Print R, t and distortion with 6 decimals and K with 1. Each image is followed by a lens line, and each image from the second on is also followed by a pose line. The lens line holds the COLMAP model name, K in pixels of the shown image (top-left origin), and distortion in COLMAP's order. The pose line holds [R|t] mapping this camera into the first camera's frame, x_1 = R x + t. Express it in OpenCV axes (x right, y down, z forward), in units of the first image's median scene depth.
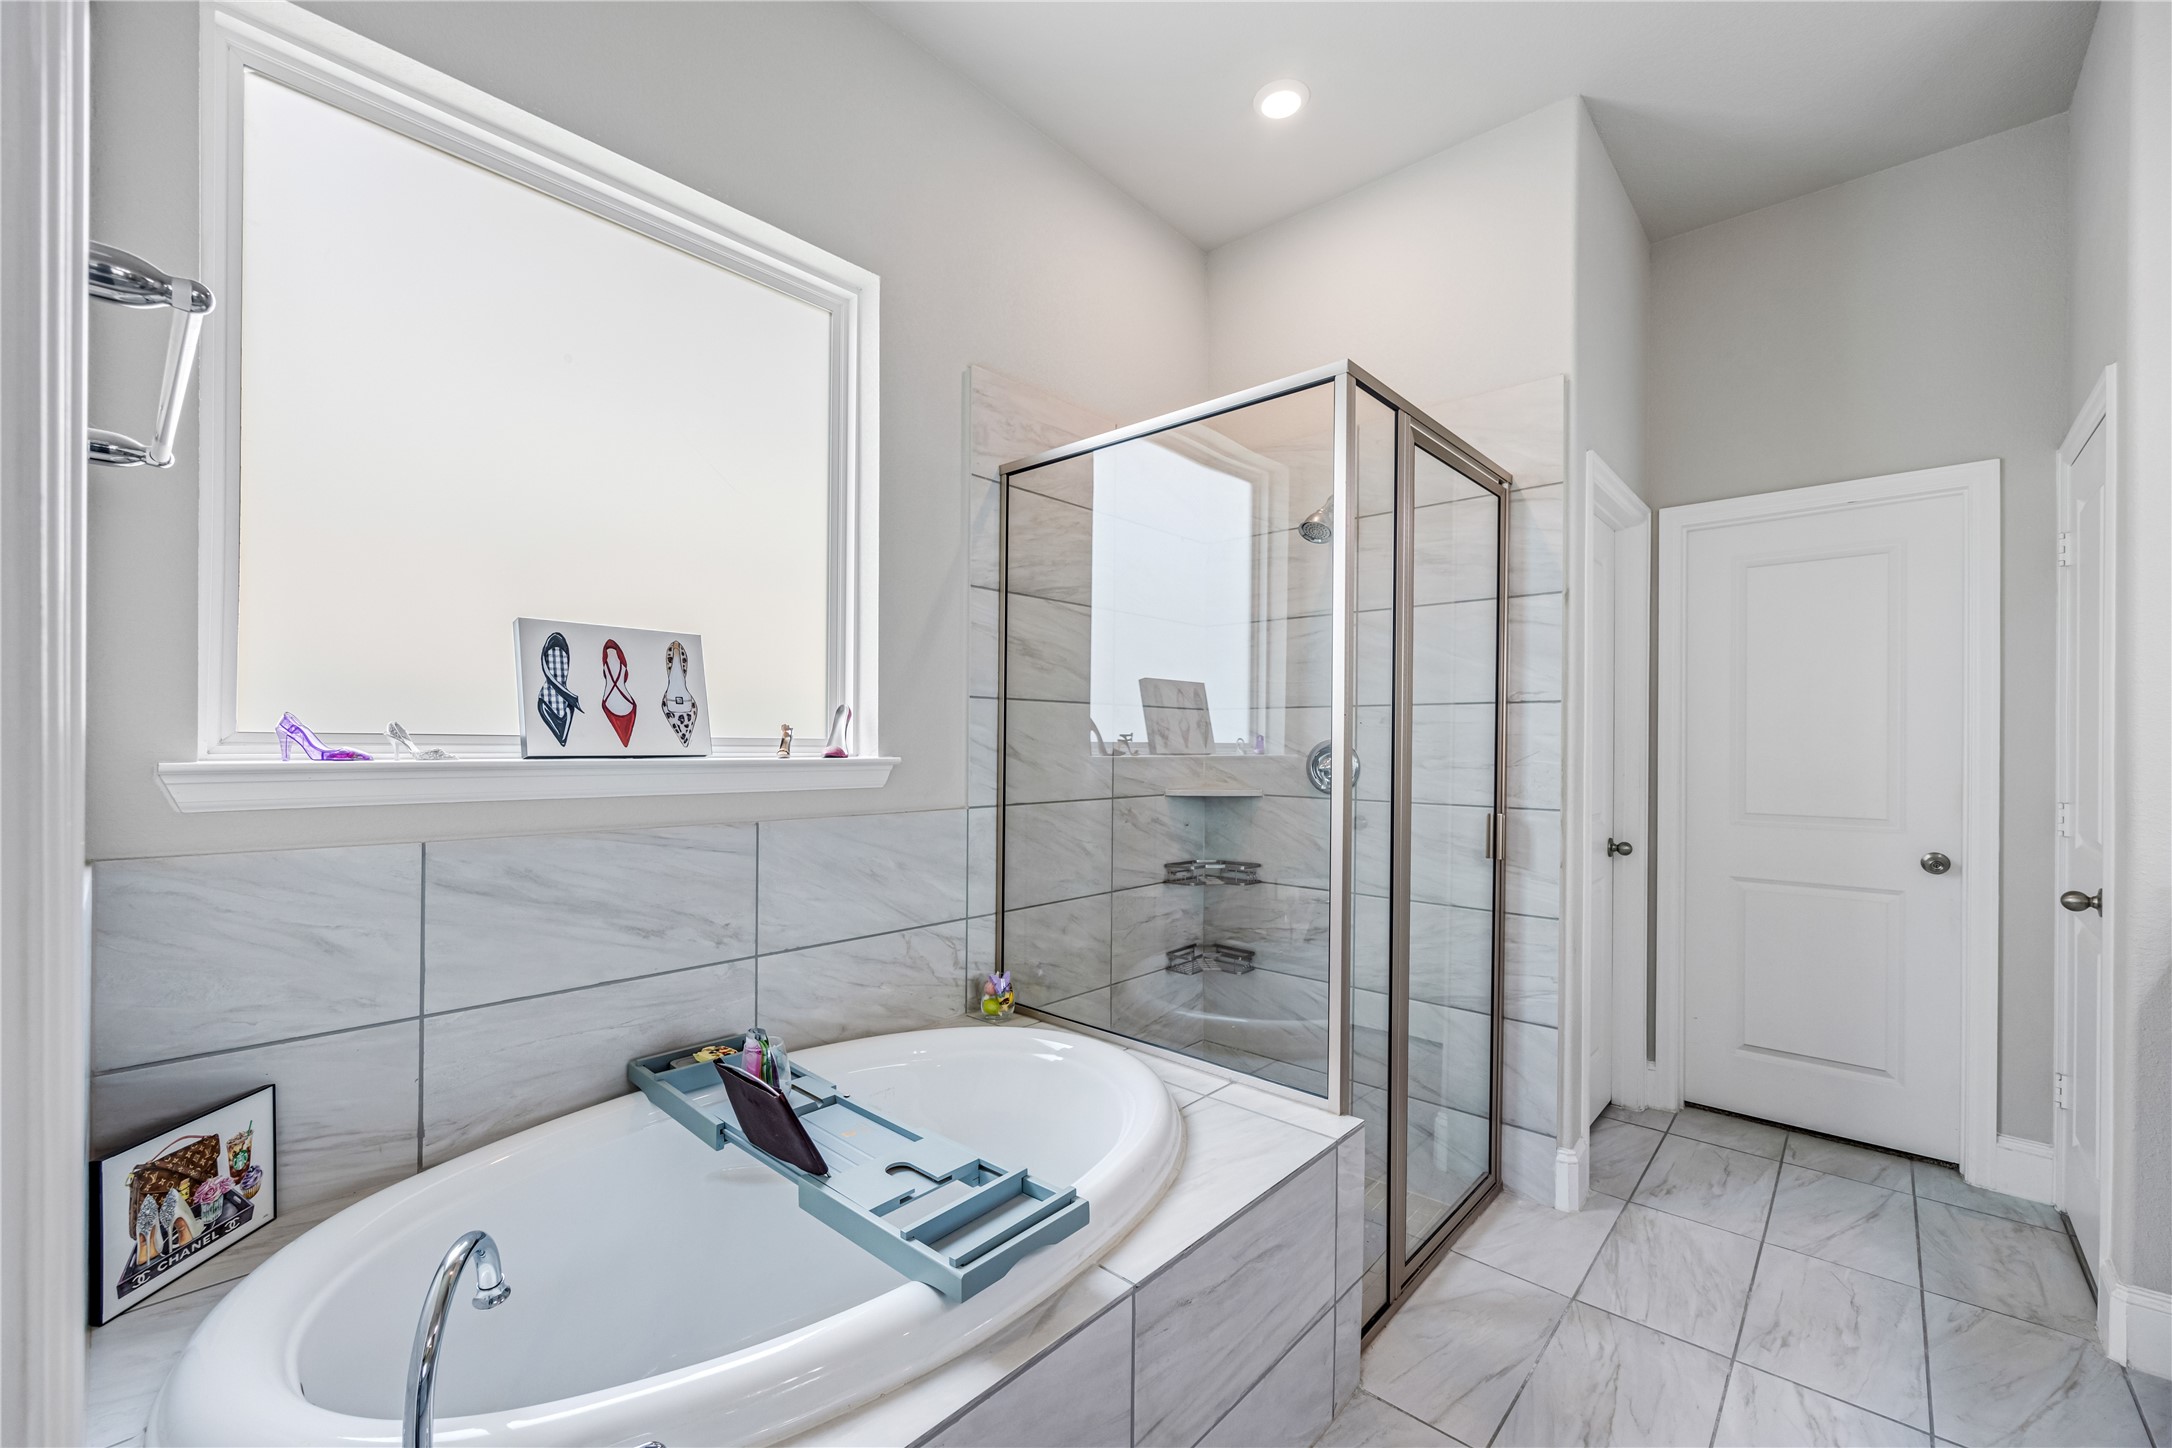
lens RADIAL K [[876.4, 0, 1074.4], [0, 876.4, 740.2], [0, 0, 1]] dist [-0.000127, -0.000796]
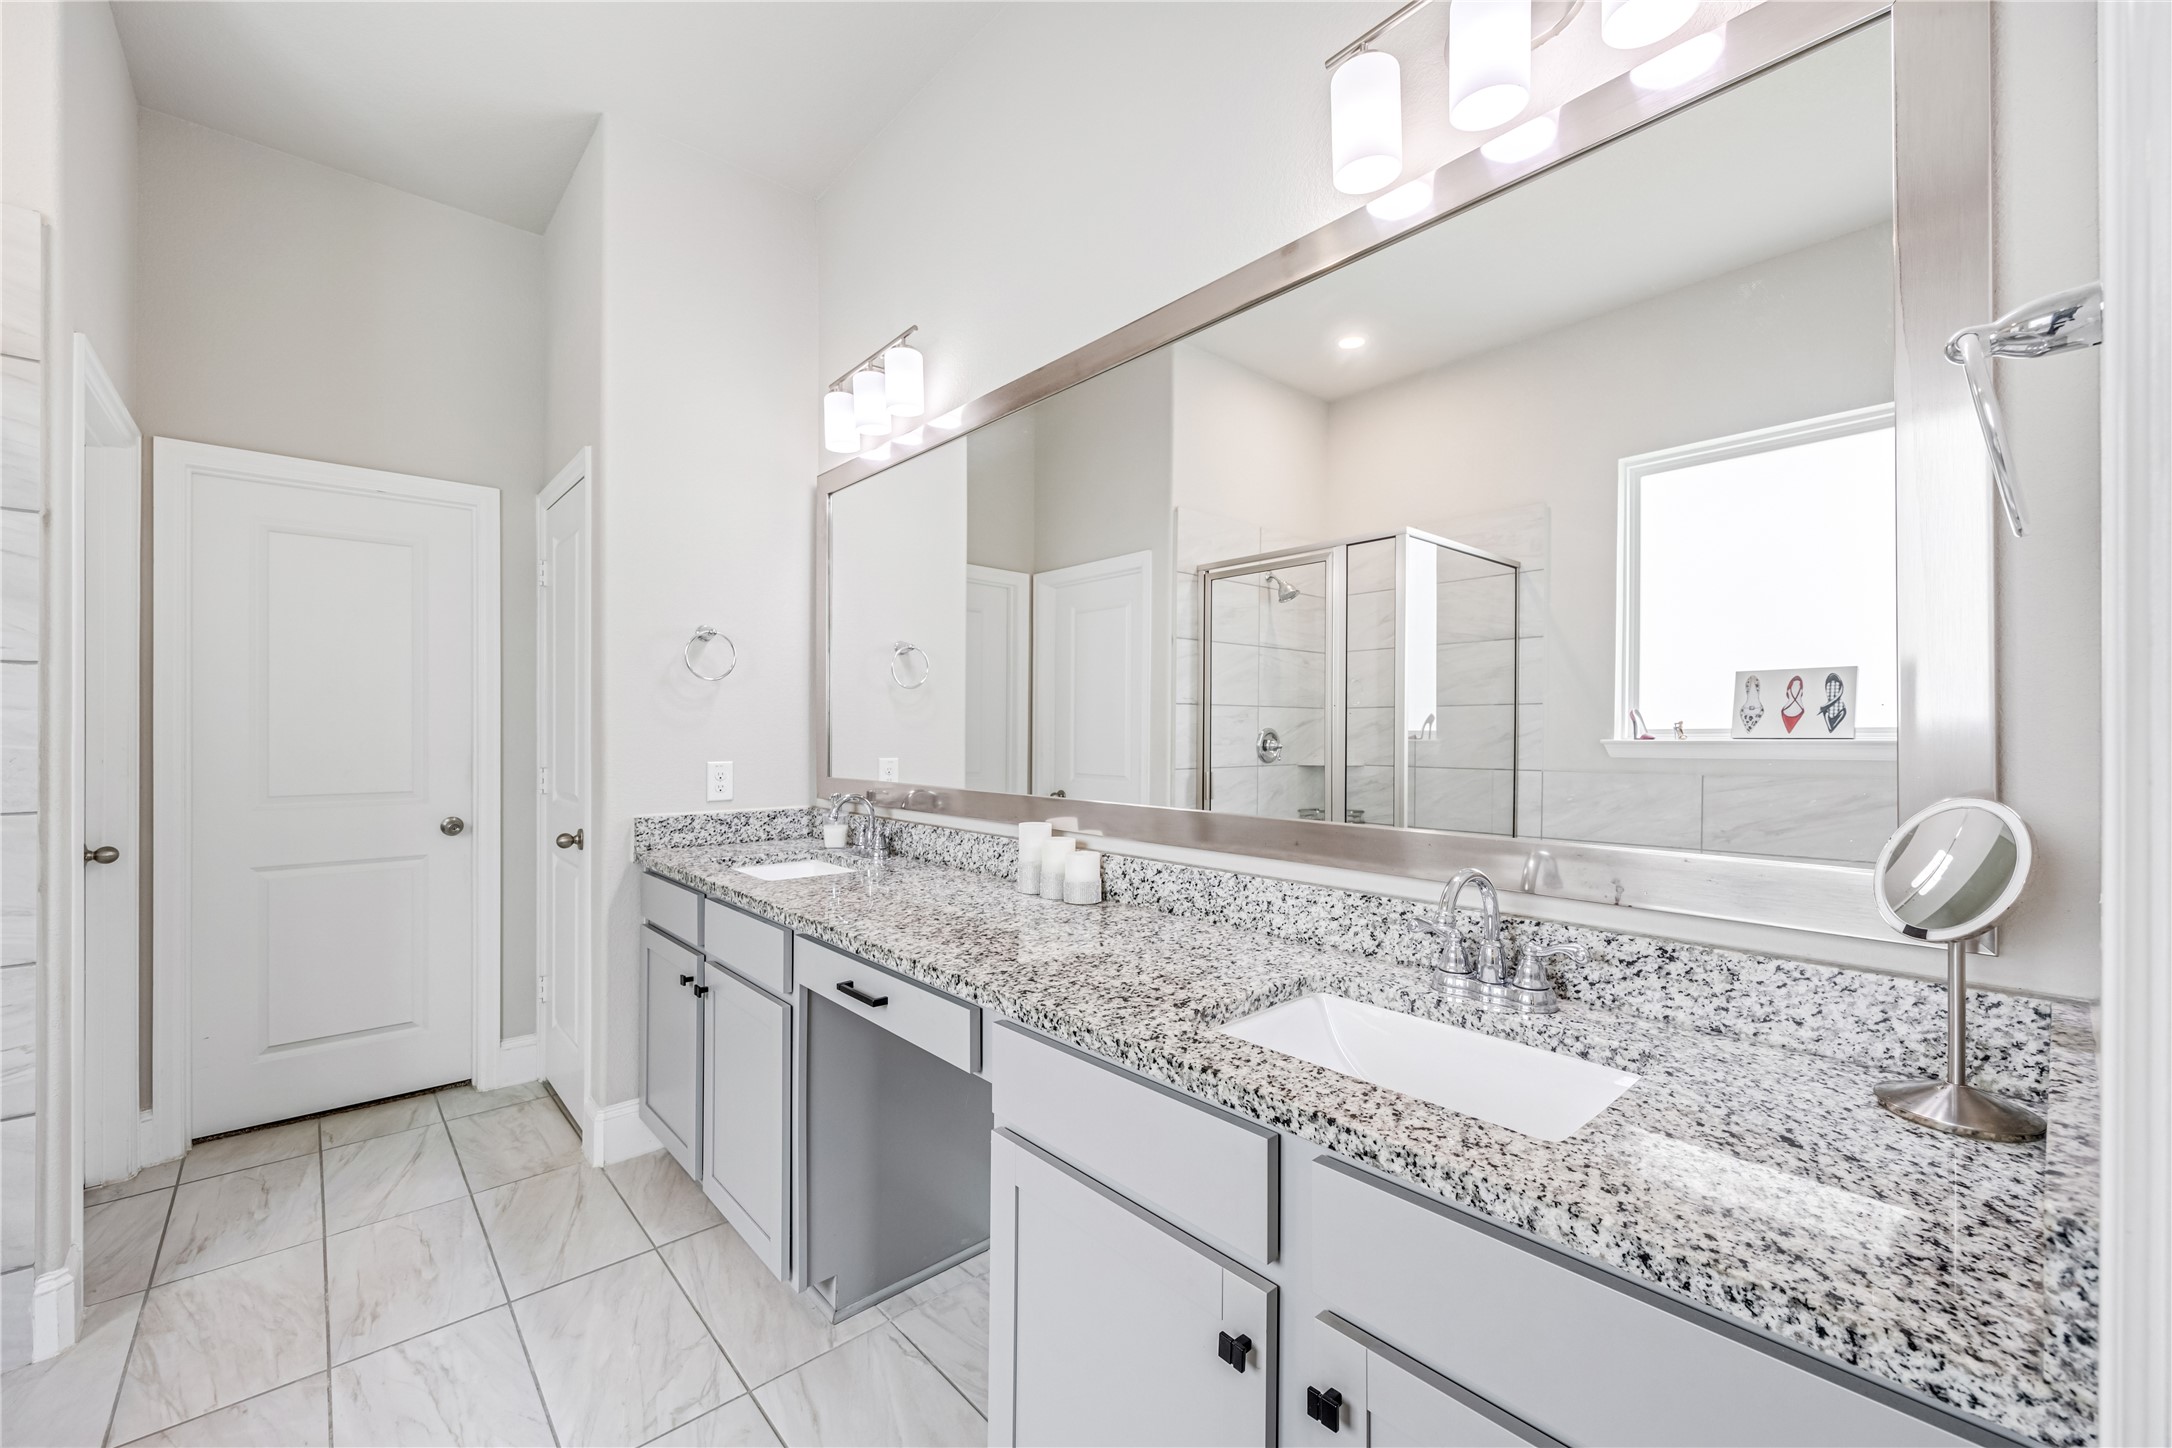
lens RADIAL K [[876.4, 0, 1074.9], [0, 876.4, 725.4], [0, 0, 1]] dist [-0.000127, -0.000796]
pose [[0.105037, -0.002019, 0.994466, -0.077957], [-0.006525, 0.999975, 0.002719, -0.000168], [-0.994447, -0.006775, 0.105021, 0.071874]]
